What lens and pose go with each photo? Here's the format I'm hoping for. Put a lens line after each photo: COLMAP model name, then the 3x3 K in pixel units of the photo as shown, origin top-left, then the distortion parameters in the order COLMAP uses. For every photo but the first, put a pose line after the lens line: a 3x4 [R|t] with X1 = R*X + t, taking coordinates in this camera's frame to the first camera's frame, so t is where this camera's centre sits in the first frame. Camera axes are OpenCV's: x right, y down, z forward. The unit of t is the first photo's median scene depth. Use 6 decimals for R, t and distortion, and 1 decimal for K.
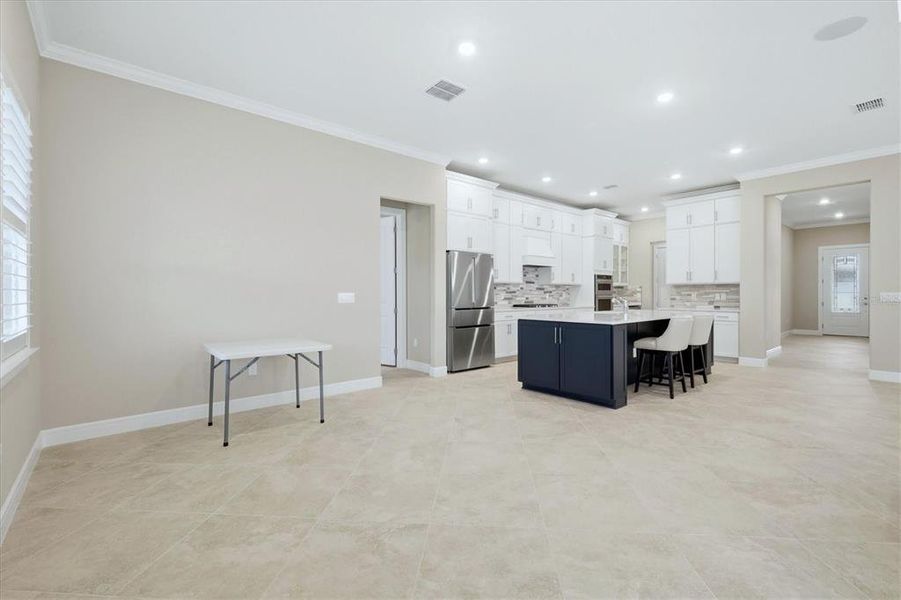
lens RADIAL K [[399.3, 0, 450.4], [0, 399.3, 296.1], [0, 0, 1]] dist [0.000420, -0.000034]
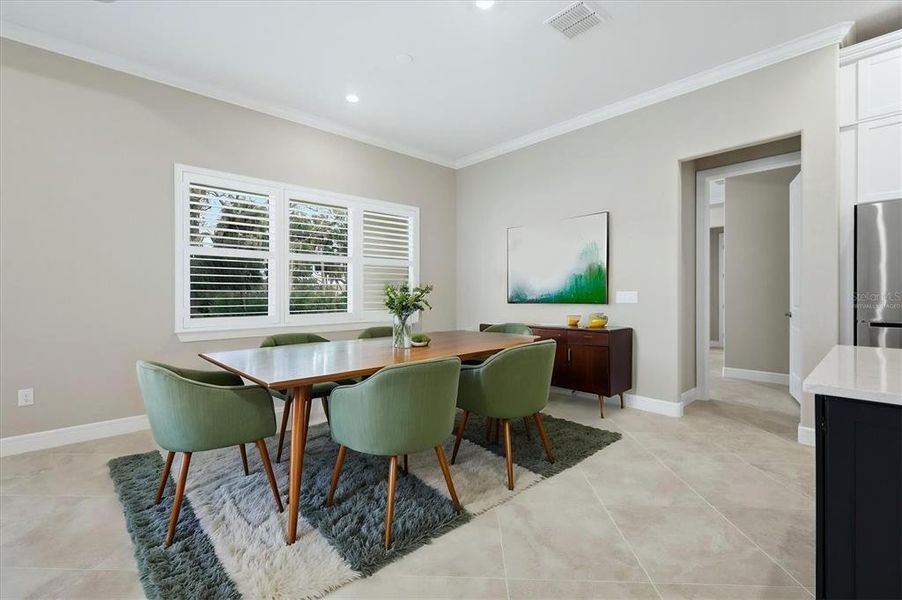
lens RADIAL K [[392.4, 0, 456.1], [0, 392.4, 294.9], [0, 0, 1]] dist [-0.000483, -0.000093]
pose [[0.044257, 0.002687, -0.999017, 0.346370], [-0.004632, 0.999986, 0.002484, -0.000321], [0.999009, 0.004517, 0.044268, 0.359053]]
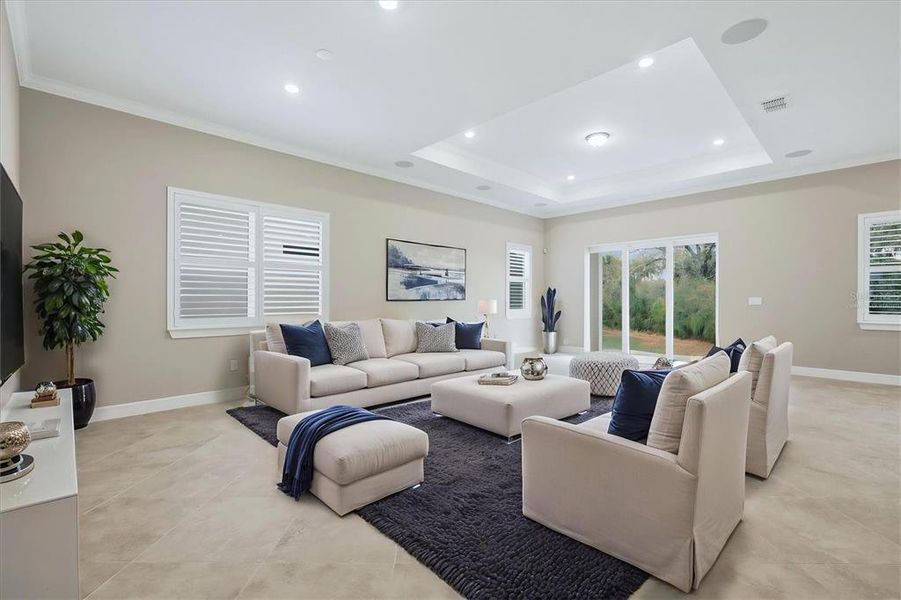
lens RADIAL K [[399.3, 0, 450.4], [0, 399.3, 296.1], [0, 0, 1]] dist [0.000420, -0.000034]
pose [[-0.997711, -0.003028, -0.067552, 0.663681], [-0.003287, 0.999988, 0.003729, -0.002351], [0.067540, 0.003943, -0.997709, 0.727465]]
